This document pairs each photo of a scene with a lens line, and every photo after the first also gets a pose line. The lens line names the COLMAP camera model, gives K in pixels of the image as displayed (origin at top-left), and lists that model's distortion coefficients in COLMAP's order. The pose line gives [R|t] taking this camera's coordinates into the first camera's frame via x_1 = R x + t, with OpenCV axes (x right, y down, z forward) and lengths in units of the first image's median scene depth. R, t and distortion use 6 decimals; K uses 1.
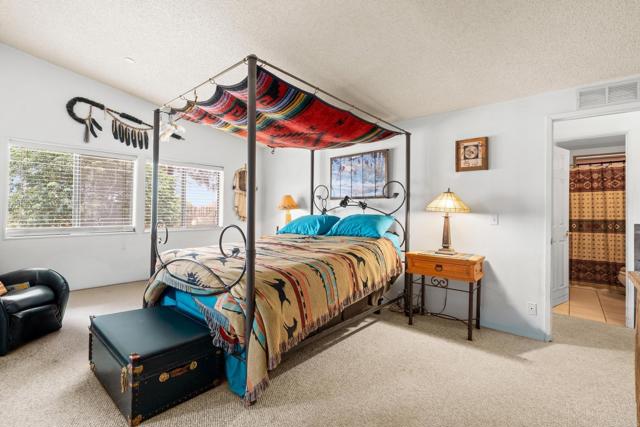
lens RADIAL K [[297.2, 0, 316.4], [0, 297.2, 209.1], [0, 0, 1]] dist [-0.005839, 0.002103]
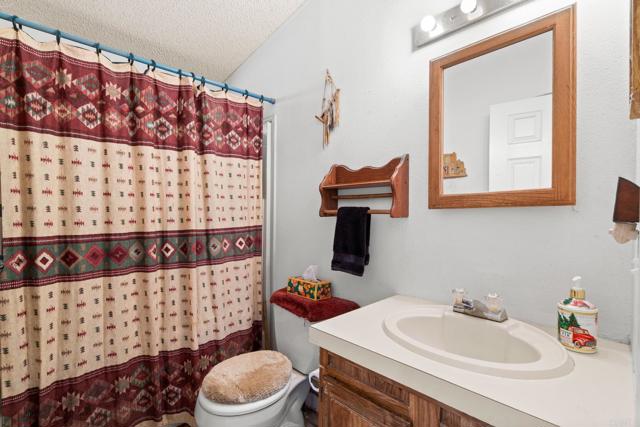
lens RADIAL K [[297.2, 0, 317.1], [0, 297.2, 219.3], [0, 0, 1]] dist [-0.005839, 0.002103]
pose [[0.087048, -0.016549, 0.996067, 0.648742], [-0.000819, 0.999860, 0.016684, 0.015421], [-0.996204, -0.002268, 0.087022, 0.758256]]
